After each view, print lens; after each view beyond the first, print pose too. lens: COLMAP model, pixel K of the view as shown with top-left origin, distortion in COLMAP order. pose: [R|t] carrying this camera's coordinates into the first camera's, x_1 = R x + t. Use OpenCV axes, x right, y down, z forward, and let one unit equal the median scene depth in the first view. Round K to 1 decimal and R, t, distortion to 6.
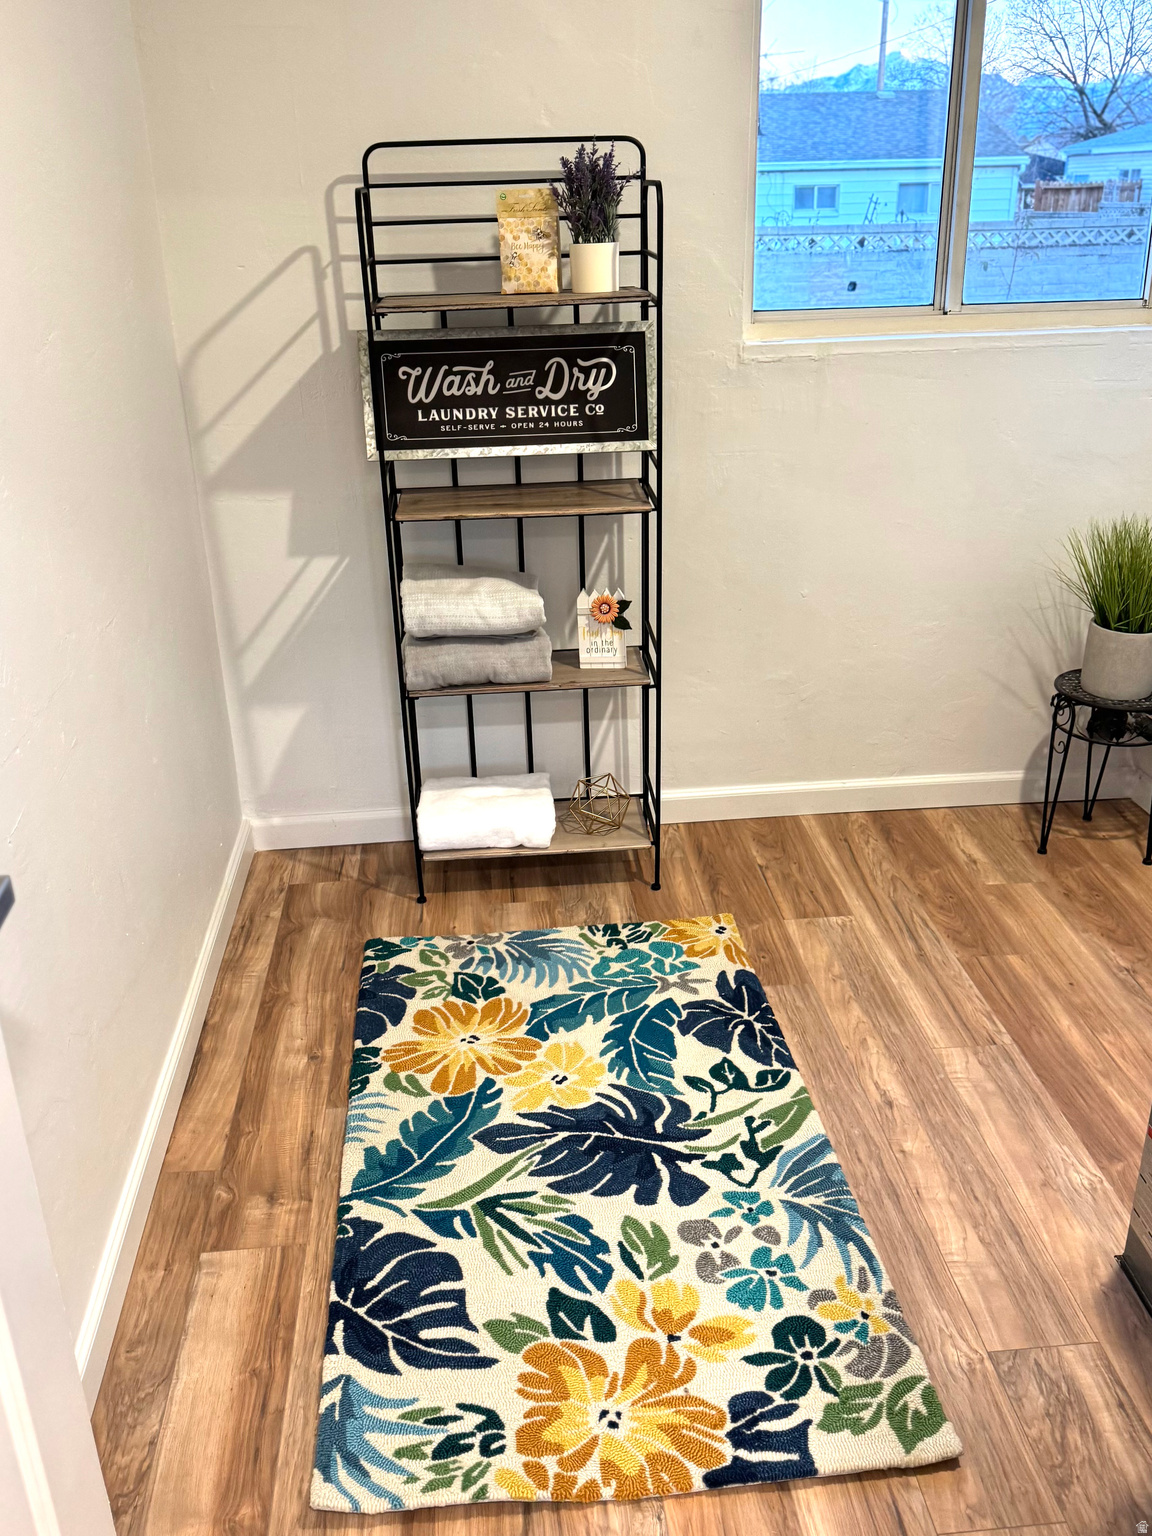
lens RADIAL K [[1323.7, 0, 627.4], [0, 1323.7, 768.6], [0, 0, 1]] dist [0.006626, 0.000575]
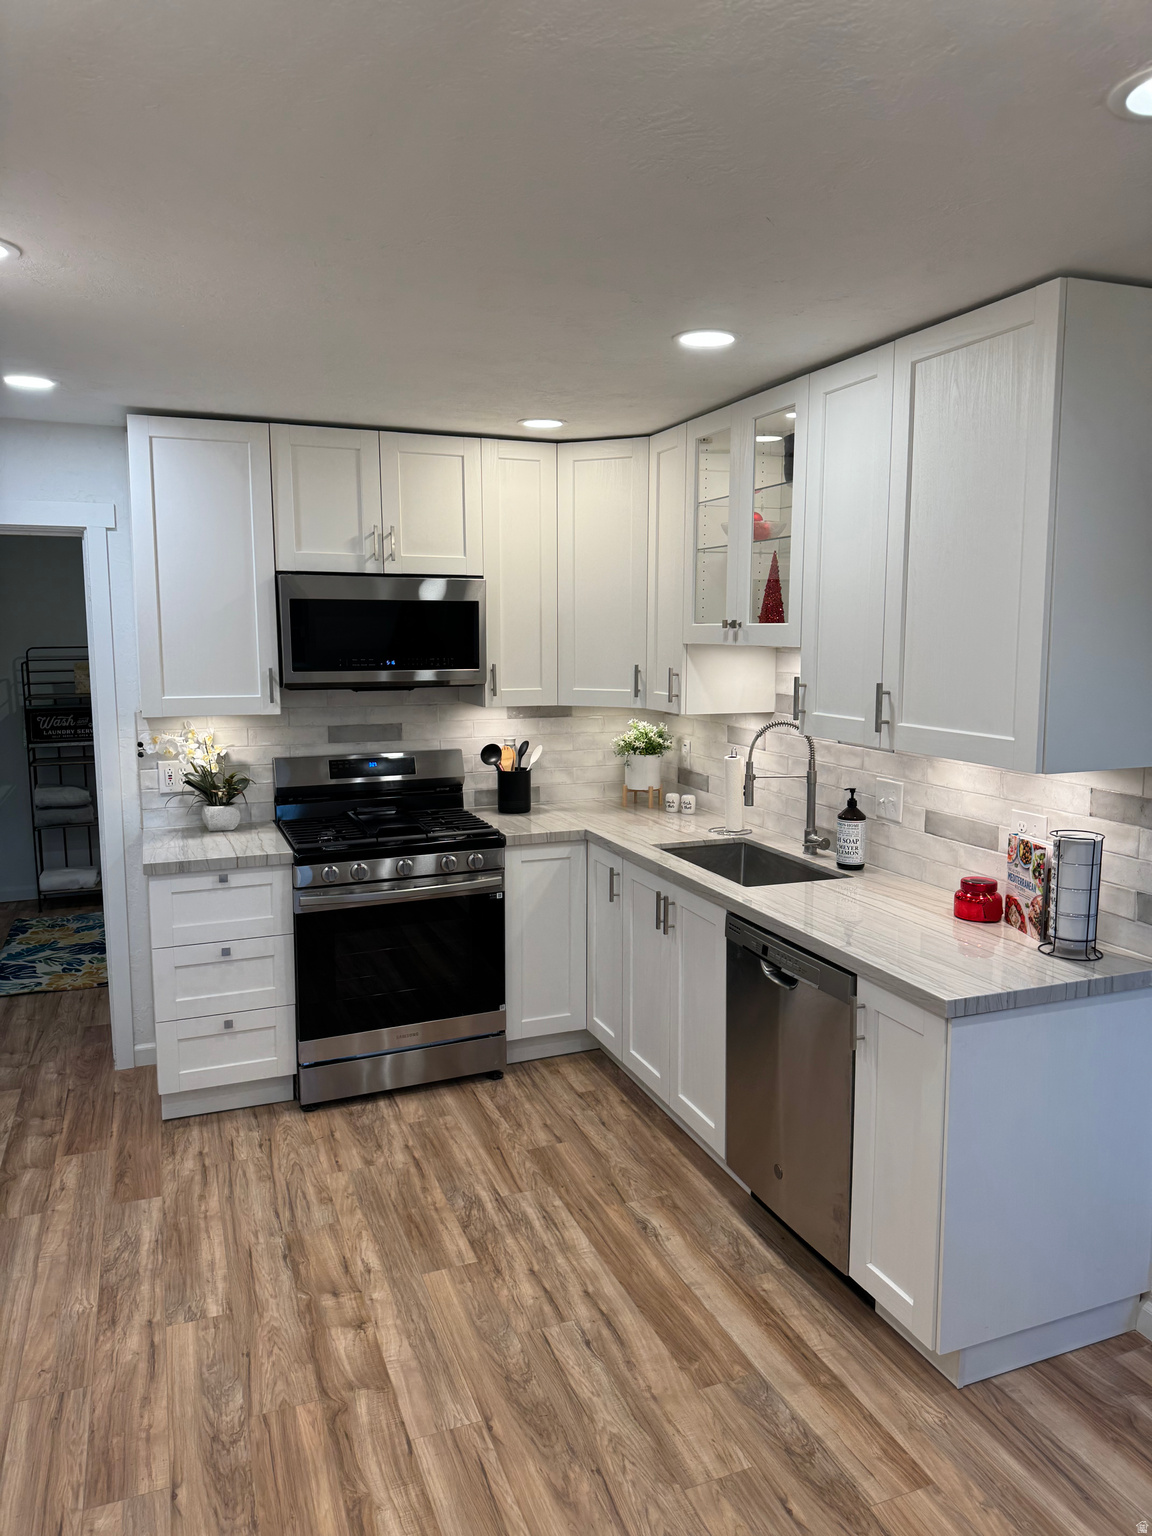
lens RADIAL K [[1075.9, 0, 582.8], [0, 1075.9, 760.9], [0, 0, 1]] dist [0.151214, -0.248289]
pose [[0.969719, -0.017810, 0.243574, 0.449534], [0.084472, 0.960240, -0.266088, 0.601727], [-0.229151, 0.278606, 0.932667, -1.693921]]
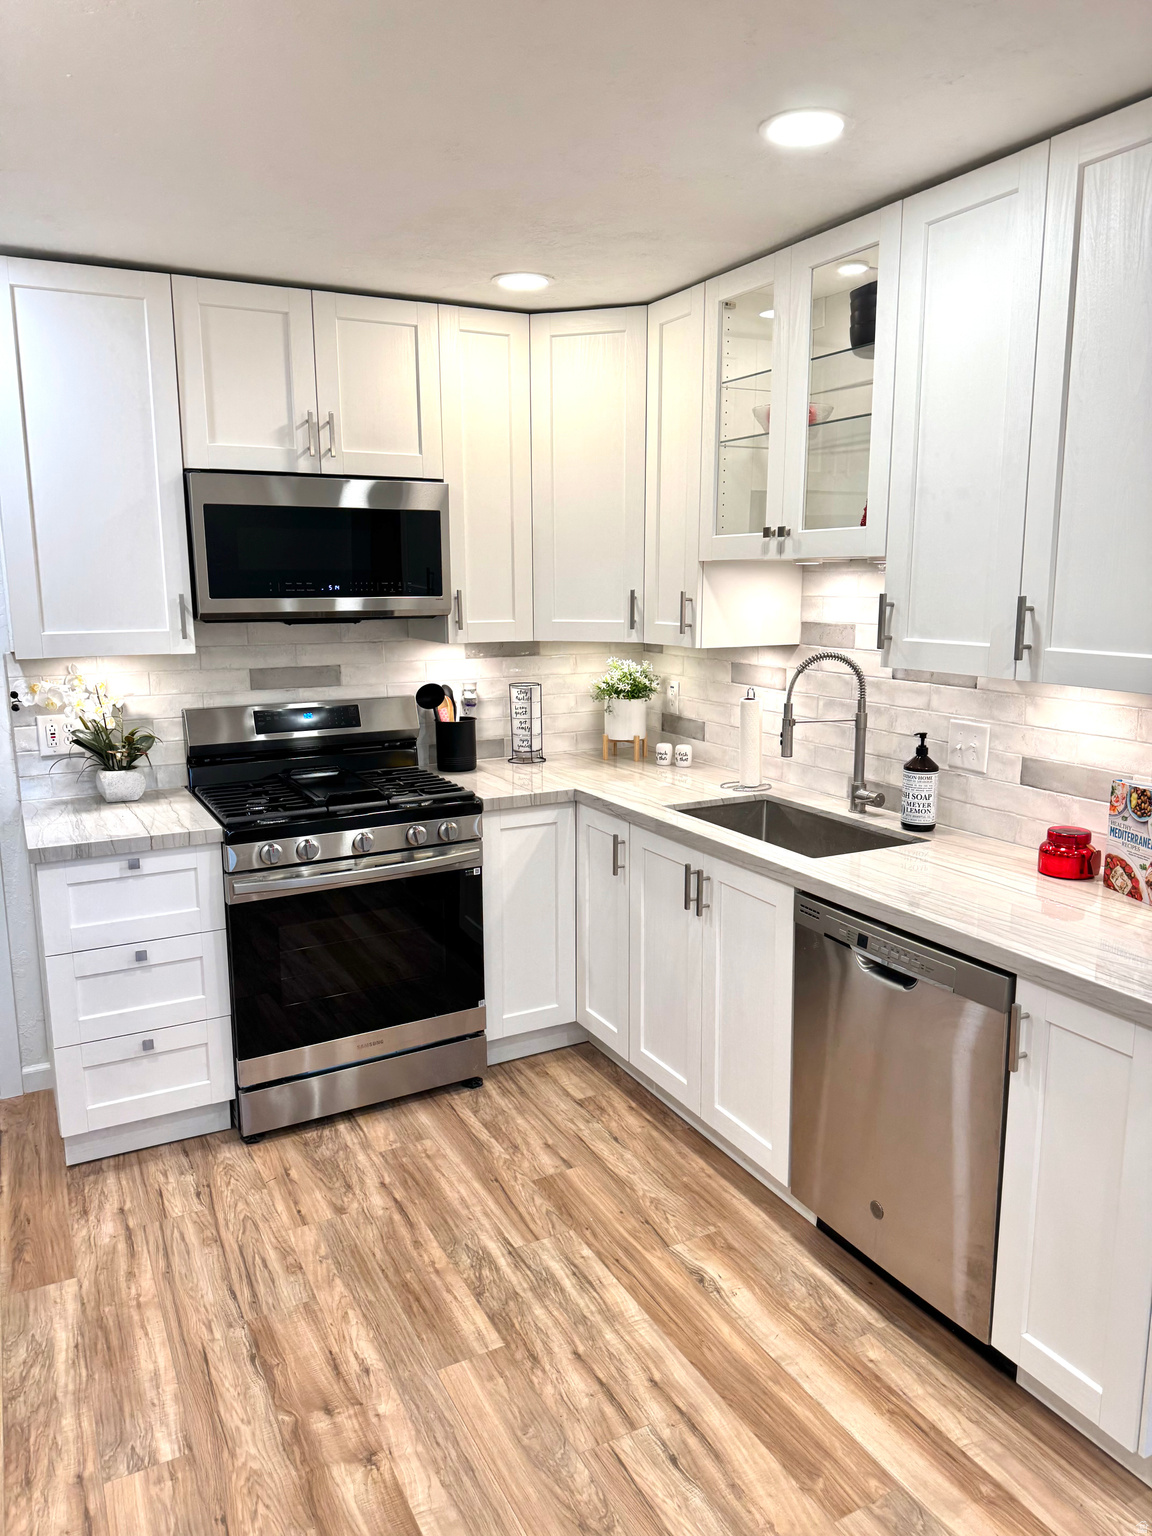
lens RADIAL K [[1085.2, 0, 576.0], [0, 1085.2, 768.0], [0, 0, 1]] dist [0.088330, -0.105373]
pose [[0.938659, -0.053904, 0.340608, 0.383255], [0.129098, 0.970812, -0.202135, 0.517110], [-0.319770, 0.233707, 0.918220, -1.402431]]
